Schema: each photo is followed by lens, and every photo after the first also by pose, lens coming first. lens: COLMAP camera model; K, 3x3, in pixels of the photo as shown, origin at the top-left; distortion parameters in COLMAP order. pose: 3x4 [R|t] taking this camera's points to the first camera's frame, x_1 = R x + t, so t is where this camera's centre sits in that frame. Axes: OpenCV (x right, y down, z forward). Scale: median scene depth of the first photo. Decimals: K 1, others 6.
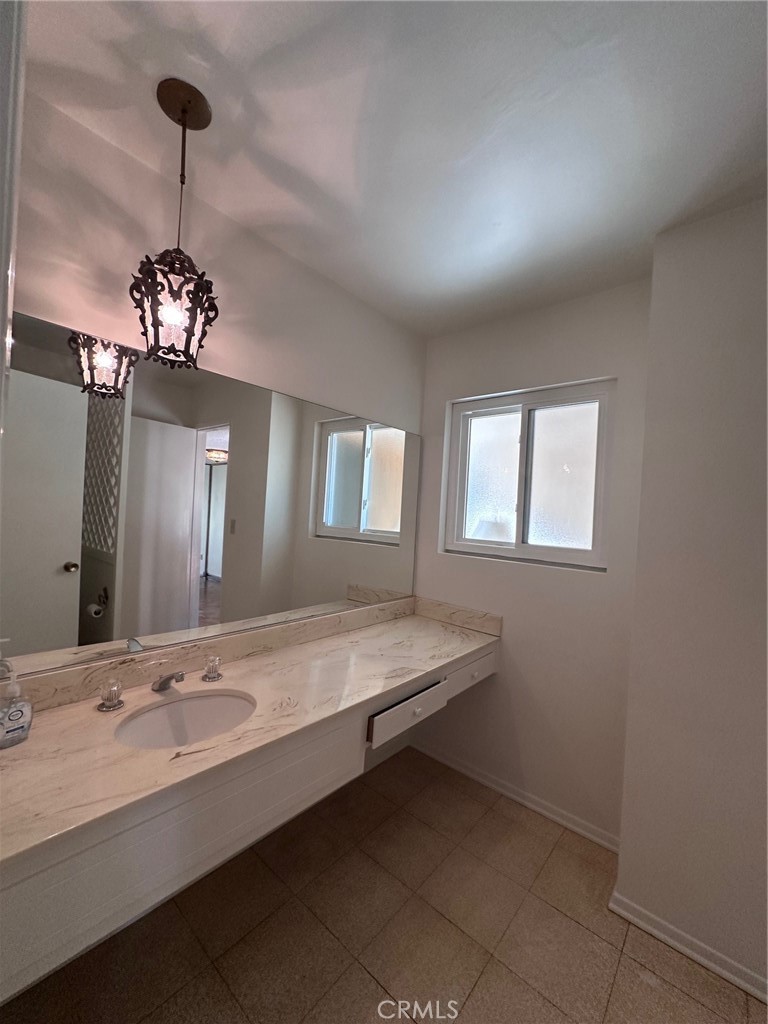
lens RADIAL K [[409.9, 0, 381.3], [0, 409.9, 514.1], [0, 0, 1]] dist [0.000389, 0.000621]
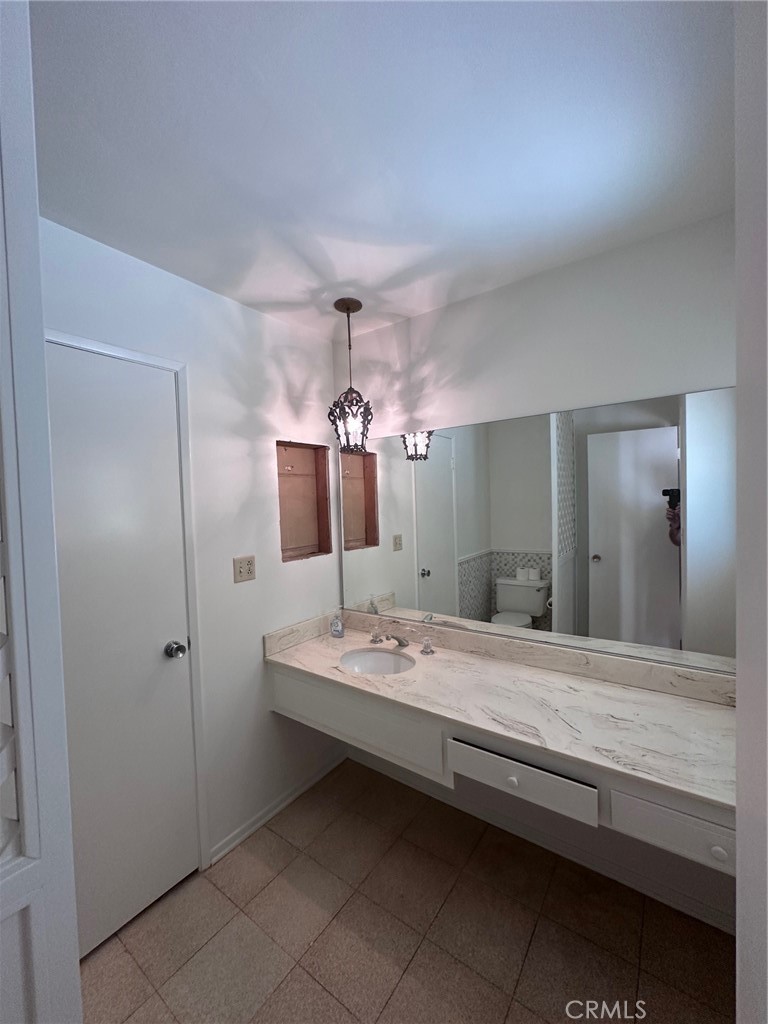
lens RADIAL K [[409.9, 0, 381.9], [0, 409.9, 513.1], [0, 0, 1]] dist [0.000389, 0.000621]
pose [[0.086191, -0.028243, -0.995878, 0.925721], [0.032084, 0.999158, -0.025559, -0.039160], [0.995762, -0.029749, 0.087024, 0.707353]]
